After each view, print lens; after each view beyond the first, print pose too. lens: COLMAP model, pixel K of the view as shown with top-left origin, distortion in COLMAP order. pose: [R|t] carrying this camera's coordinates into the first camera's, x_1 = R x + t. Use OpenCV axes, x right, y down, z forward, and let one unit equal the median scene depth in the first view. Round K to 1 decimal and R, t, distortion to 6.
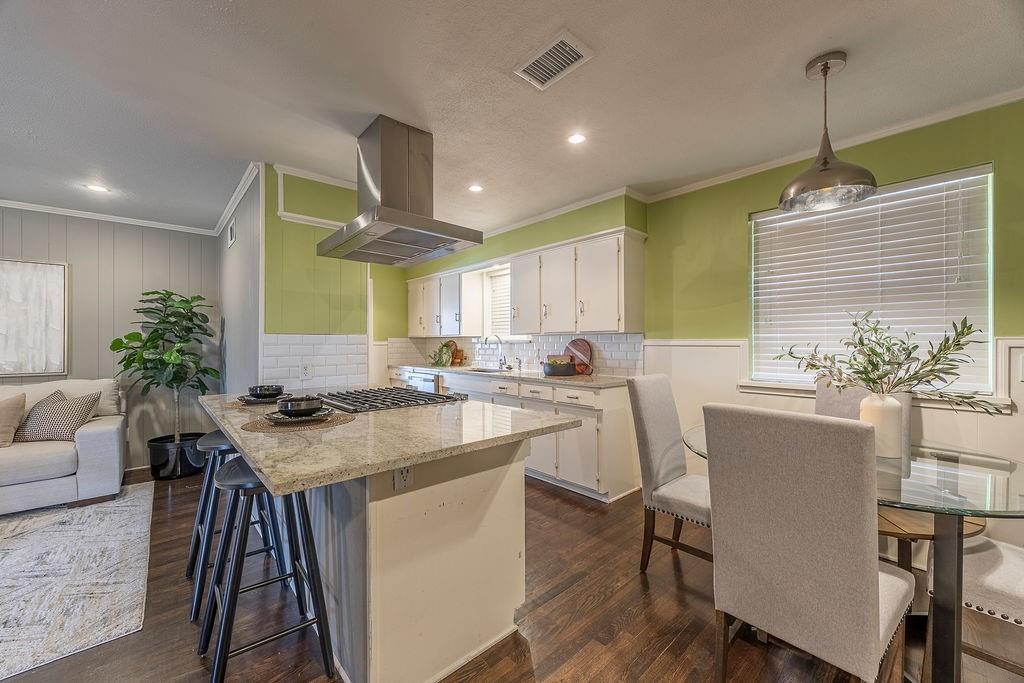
lens RADIAL K [[394.5, 0, 514.6], [0, 394.5, 343.7], [0, 0, 1]] dist [-0.001498, -0.000323]
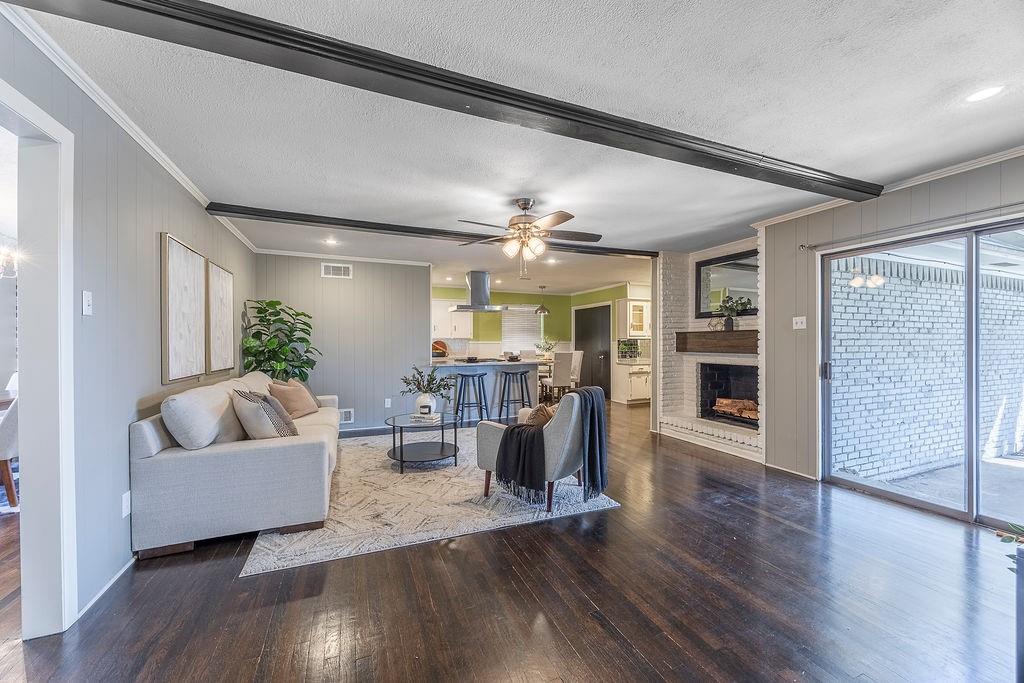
lens RADIAL K [[394.5, 0, 514.6], [0, 394.5, 343.7], [0, 0, 1]] dist [-0.001498, -0.000323]
pose [[0.336543, -0.001792, 0.941667, -1.950849], [0.000084, 0.999998, 0.001873, 0.000977], [-0.941668, -0.000551, 0.336542, -0.168287]]
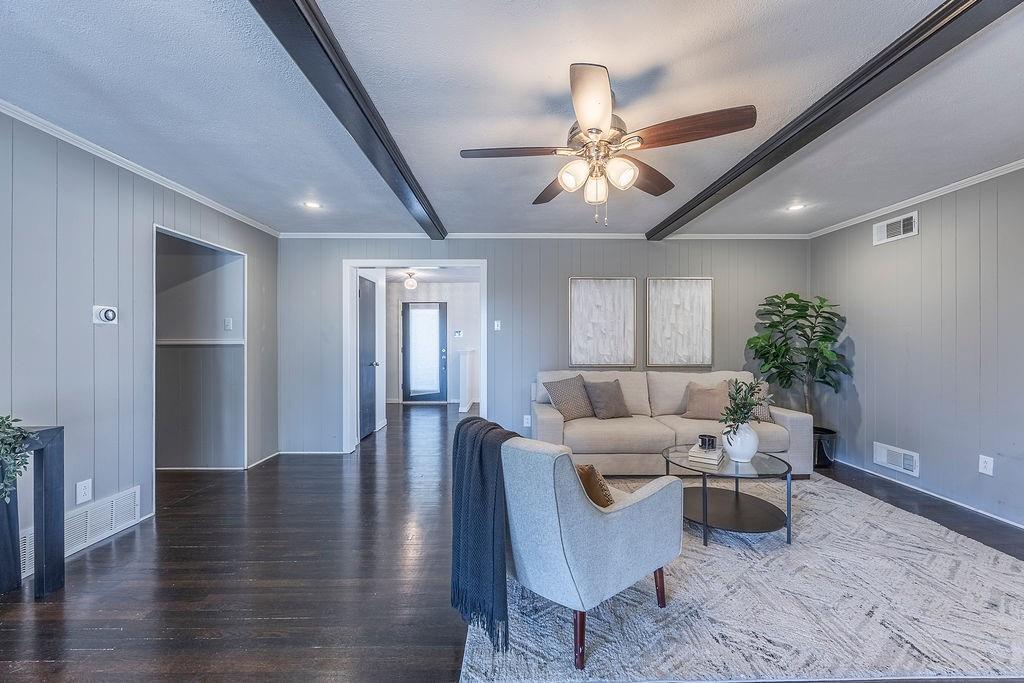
lens RADIAL K [[394.7, 0, 514.4], [0, 394.7, 341.1], [0, 0, 1]] dist [-0.000898, 0.000127]
pose [[0.747568, -0.000159, -0.664185, -0.774532], [-0.003236, 0.999987, -0.003882, 0.004502], [0.664177, 0.005051, 0.747558, -0.359777]]
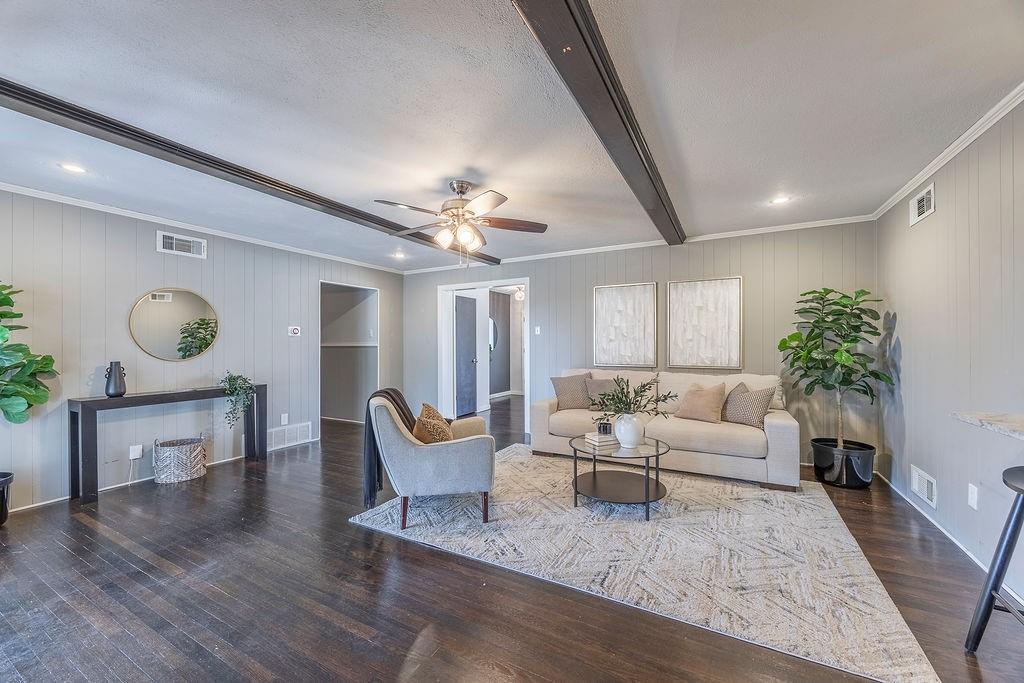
lens RADIAL K [[394.5, 0, 514.6], [0, 394.5, 343.7], [0, 0, 1]] dist [-0.001498, -0.000323]
pose [[0.329510, 0.001179, -0.944151, -0.233027], [0.000125, 0.999999, 0.001293, -0.000803], [0.944152, -0.000544, 0.329509, -0.045914]]
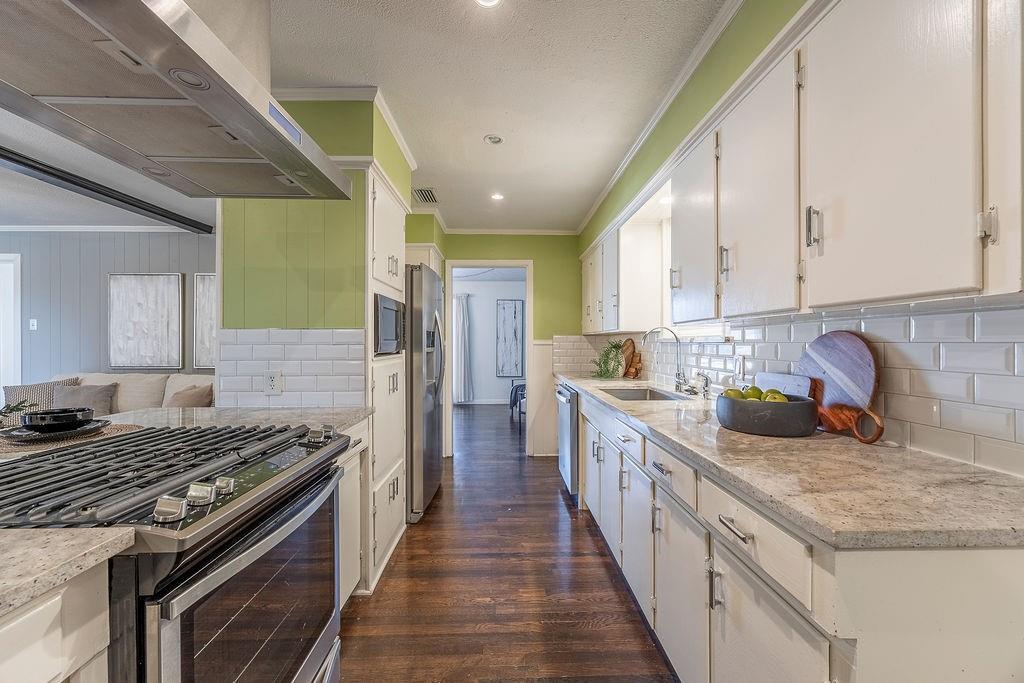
lens RADIAL K [[394.5, 0, 514.6], [0, 394.5, 343.7], [0, 0, 1]] dist [-0.001498, -0.000323]
pose [[0.753152, 0.003360, -0.657838, 0.192116], [-0.004173, 0.999991, 0.000329, 0.000536], [0.657833, 0.002497, 0.753159, 0.602691]]
